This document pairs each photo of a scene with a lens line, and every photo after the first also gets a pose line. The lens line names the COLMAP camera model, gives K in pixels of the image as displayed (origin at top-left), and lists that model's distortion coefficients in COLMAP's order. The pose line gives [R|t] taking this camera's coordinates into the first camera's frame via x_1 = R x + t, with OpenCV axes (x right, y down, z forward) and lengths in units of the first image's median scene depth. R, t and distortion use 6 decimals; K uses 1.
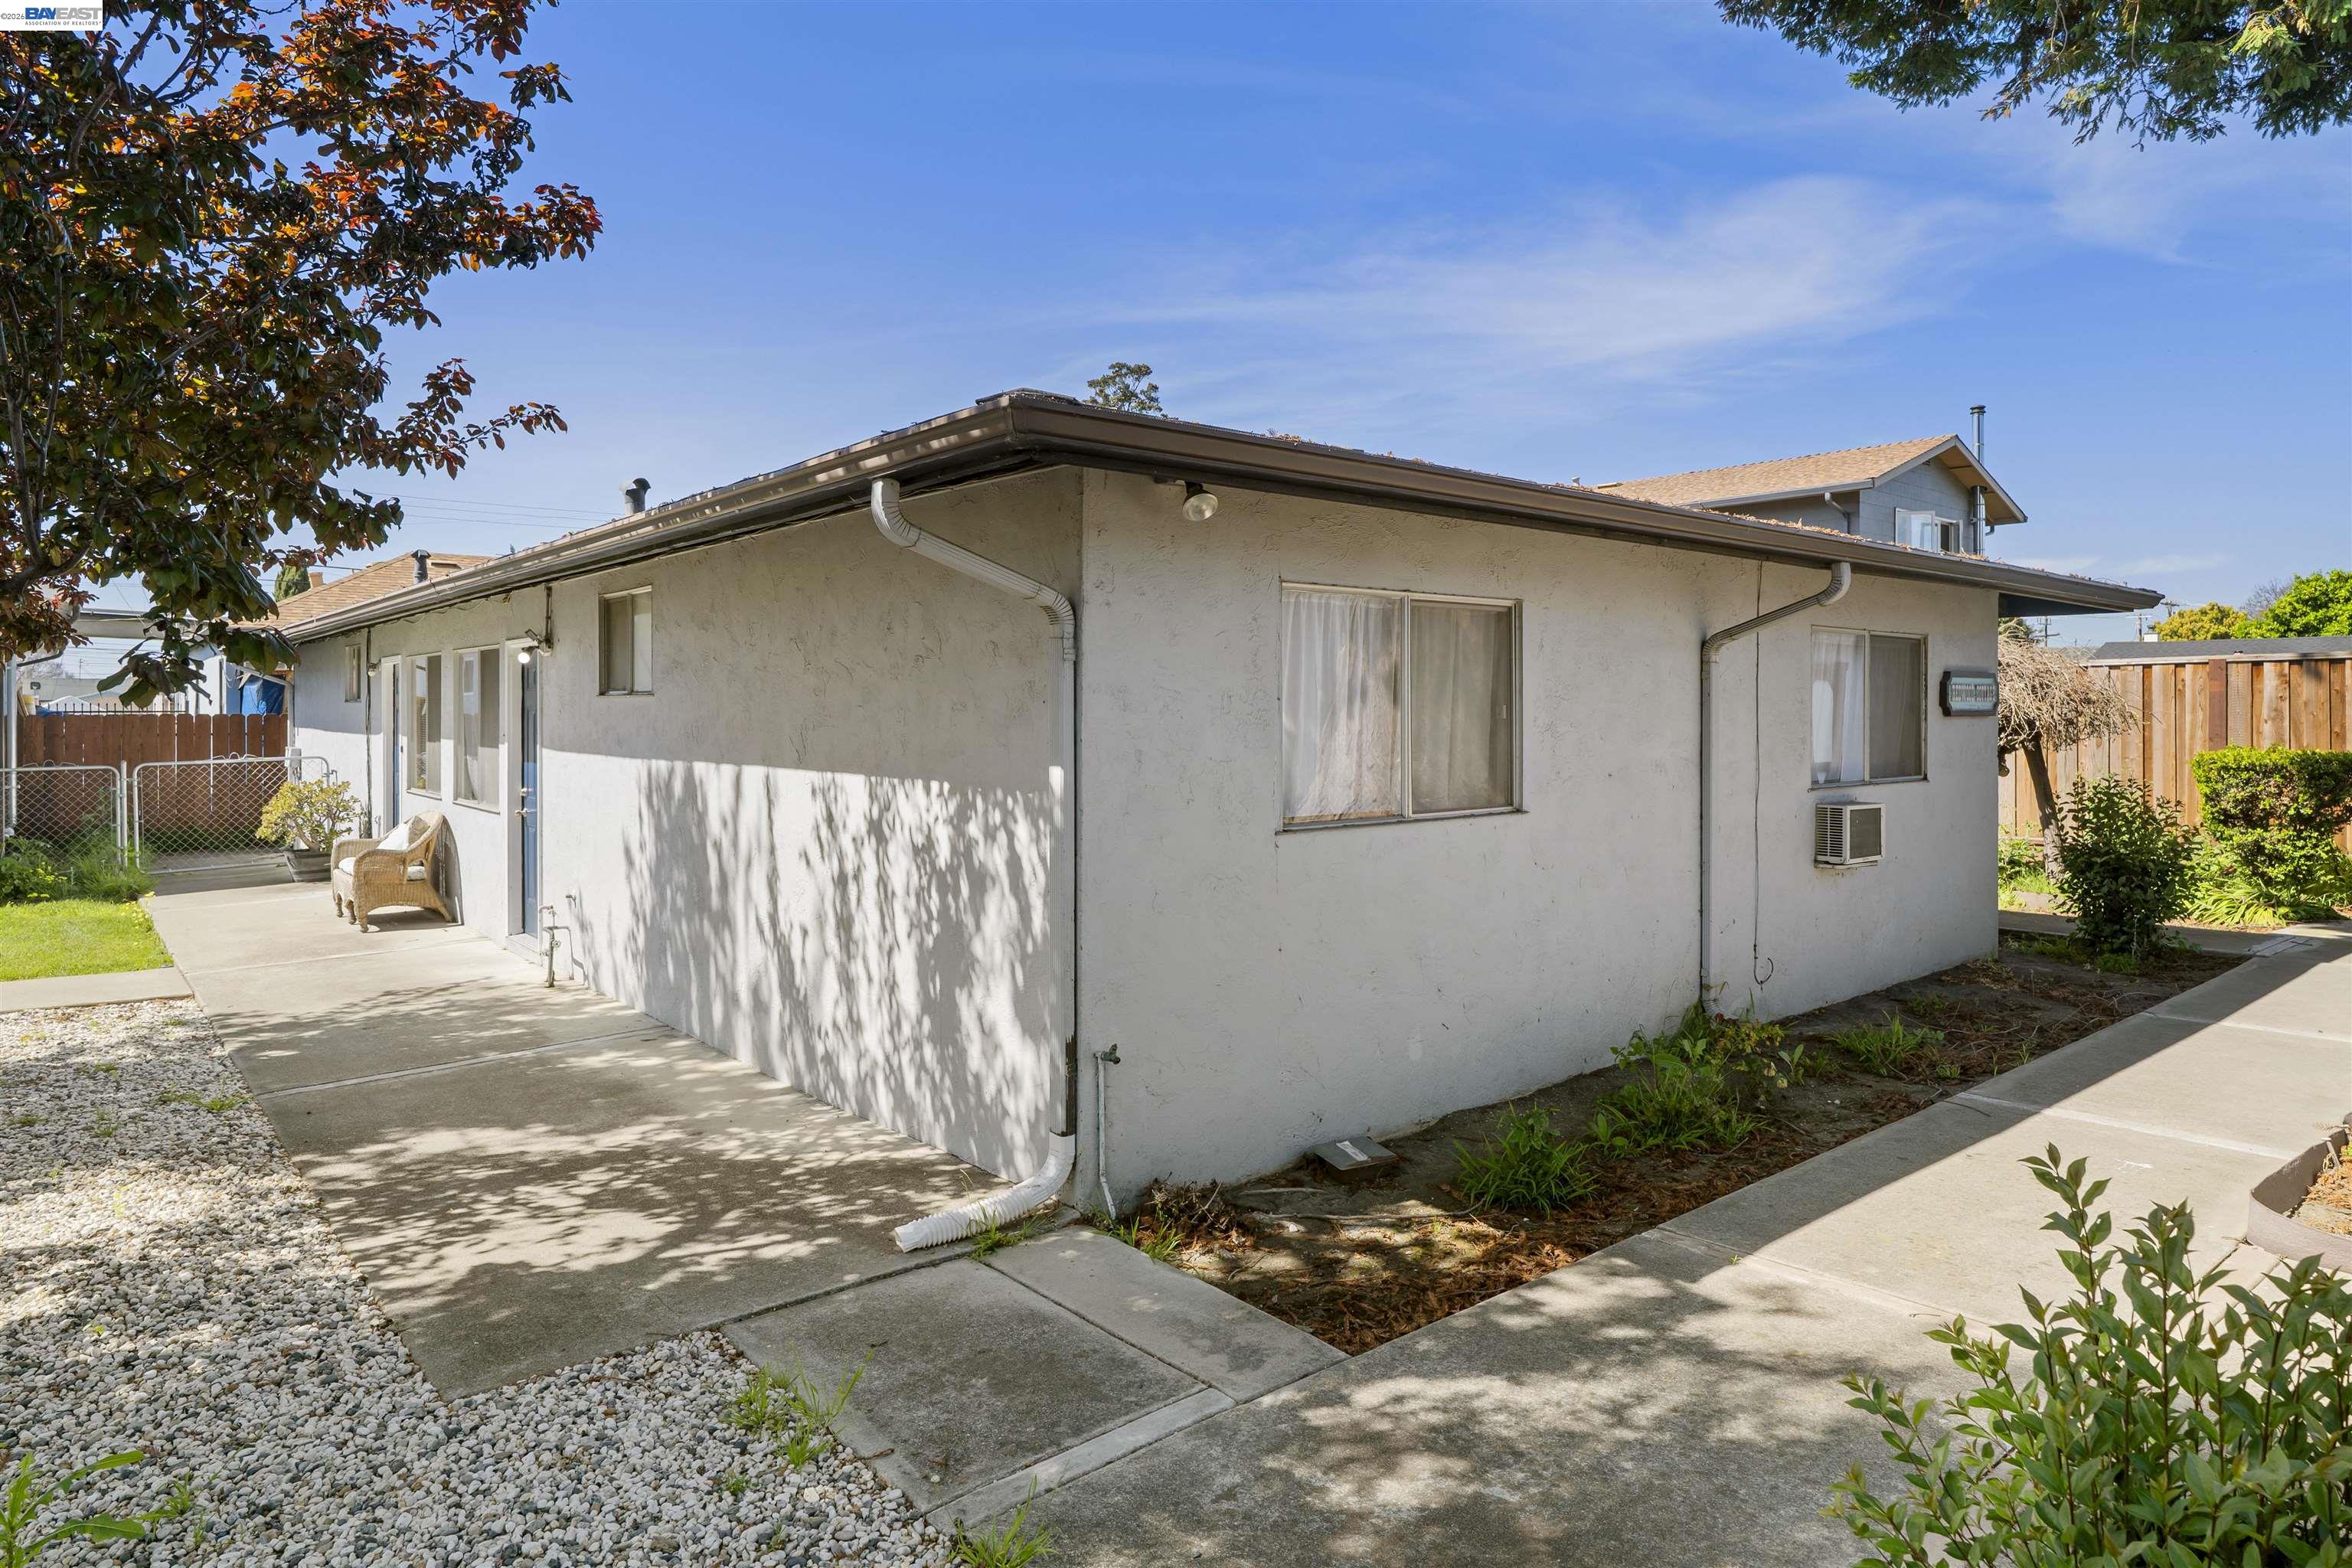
lens RADIAL K [[1377.2, 0, 1178.0], [0, 1377.2, 780.8], [0, 0, 1]] dist [0.042805, 0.000366]
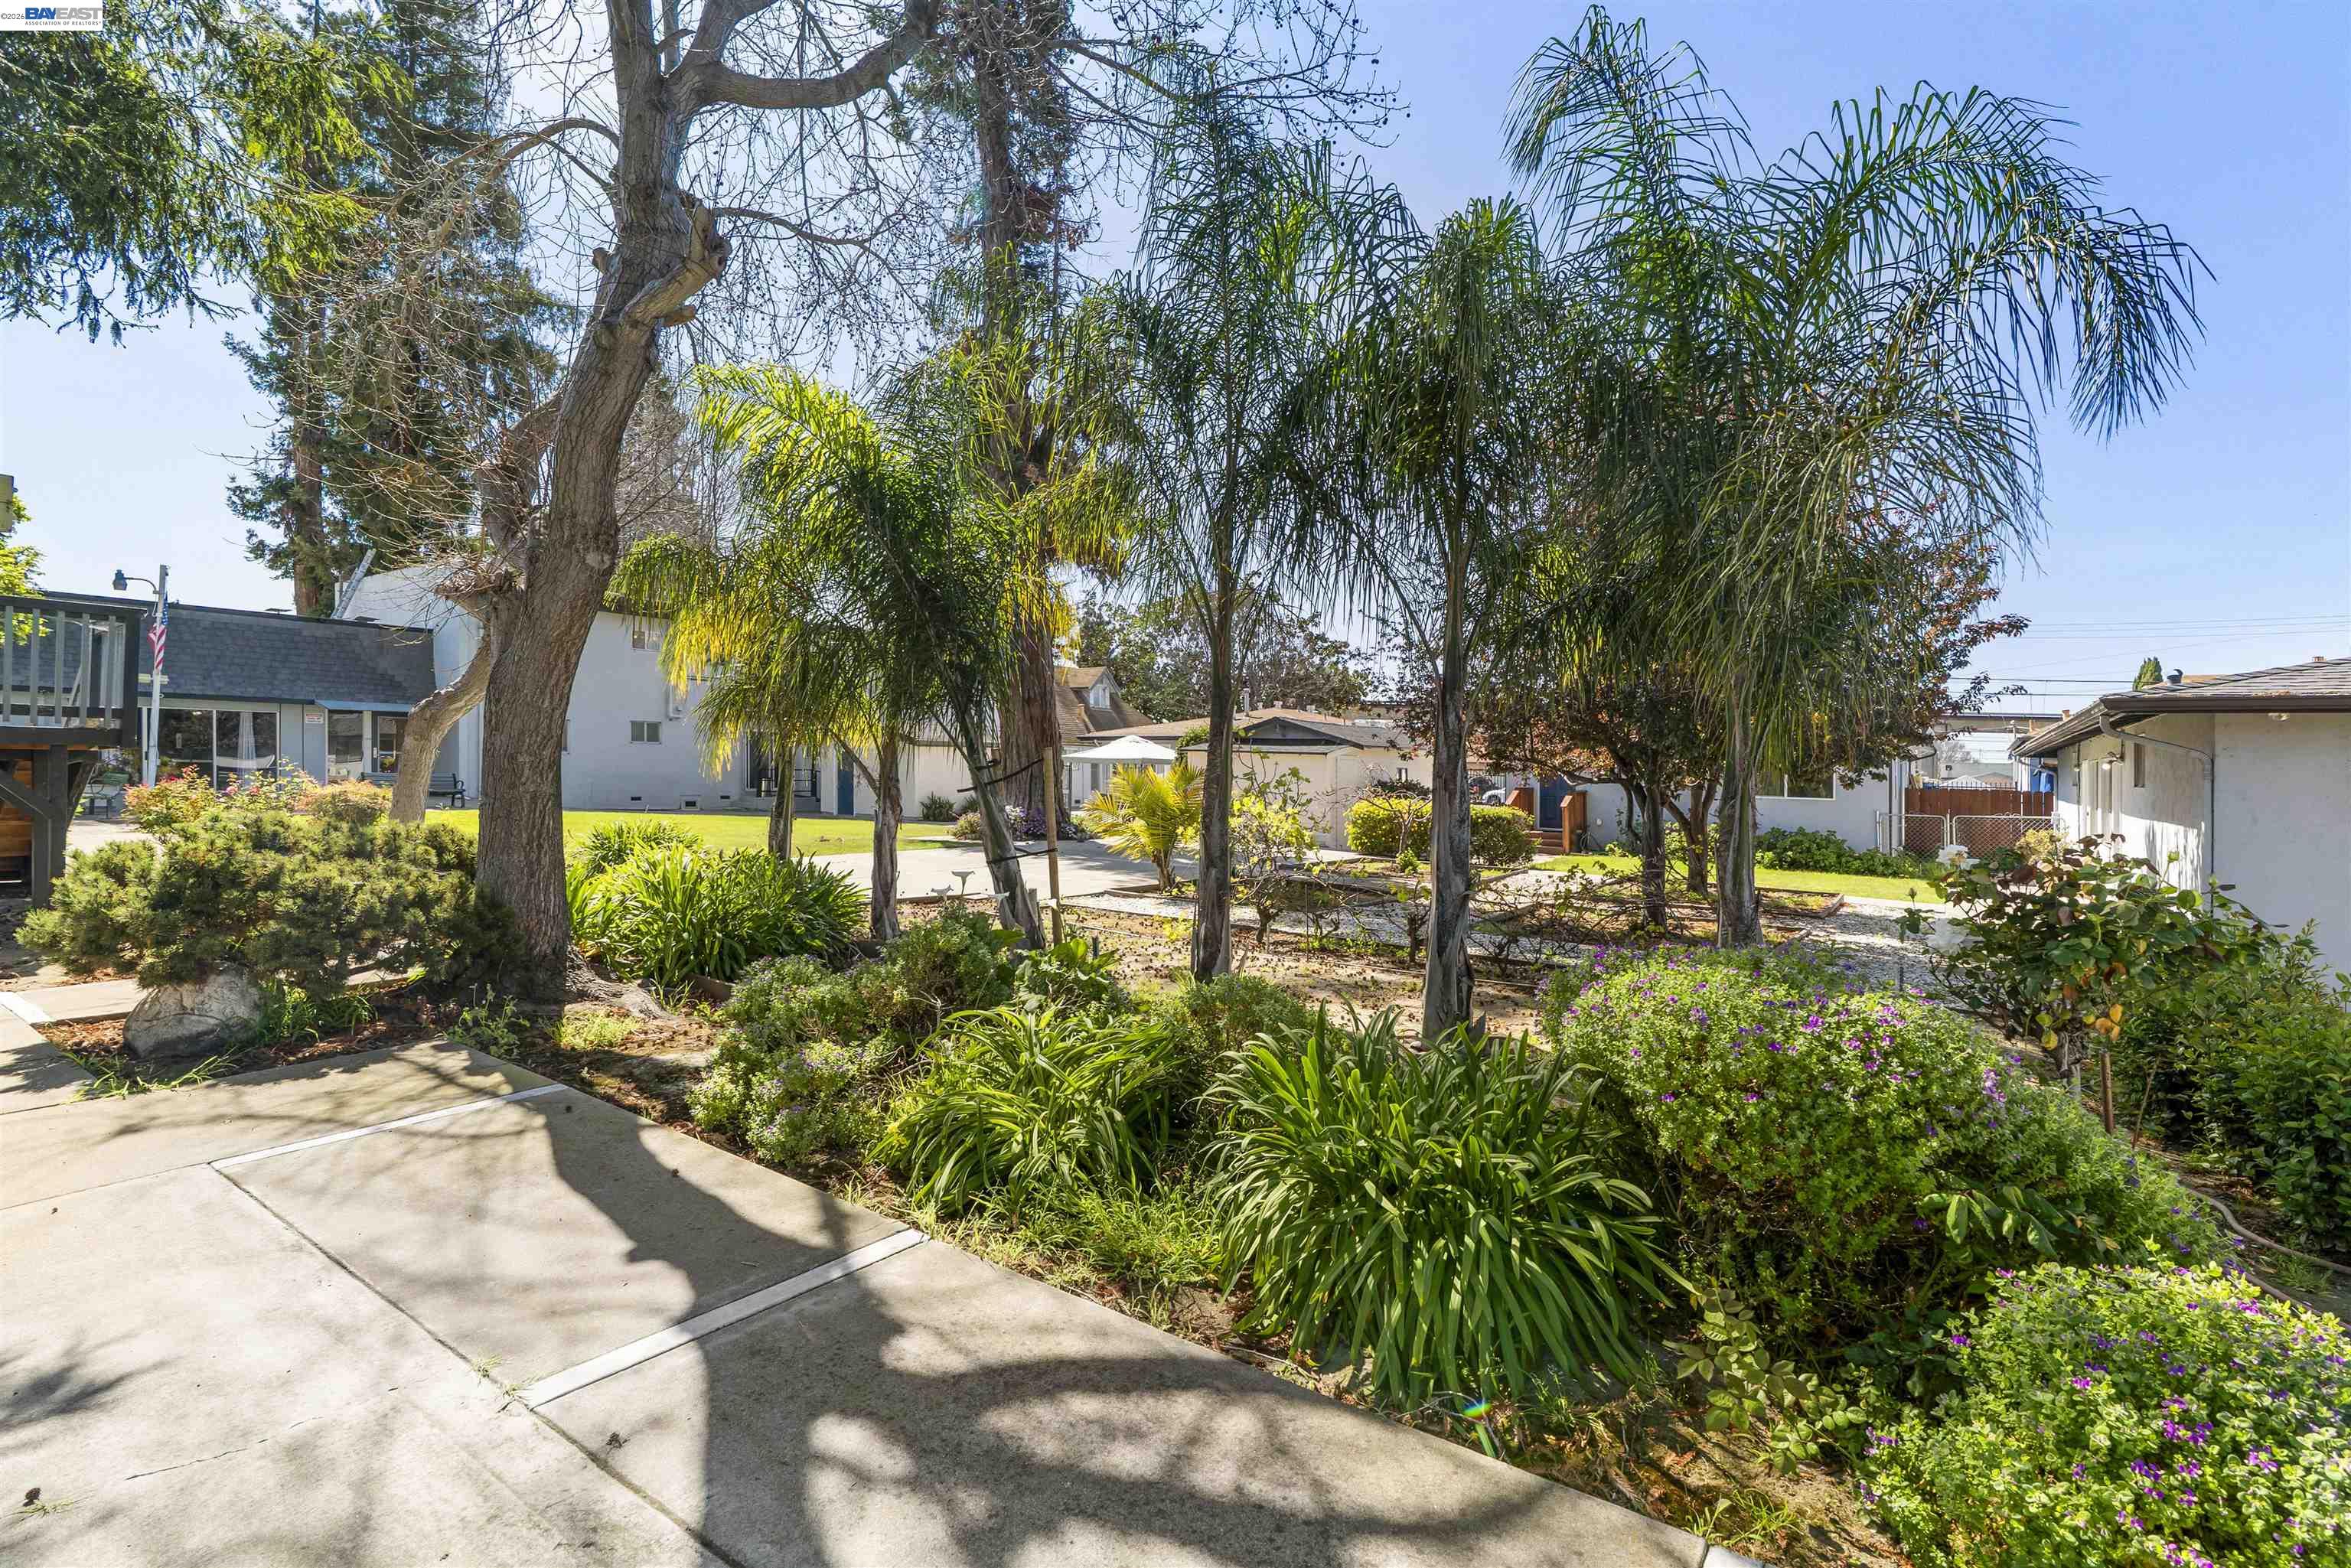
lens RADIAL K [[1086.2, 0, 1181.1], [0, 1086.2, 782.8], [0, 0, 1]] dist [-0.001948, 0.000721]
pose [[0.241909, 0.016505, -0.970158, 0.869601], [-0.064638, 0.997908, 0.000860, 0.018297], [0.968143, 0.062501, 0.242470, -0.773652]]
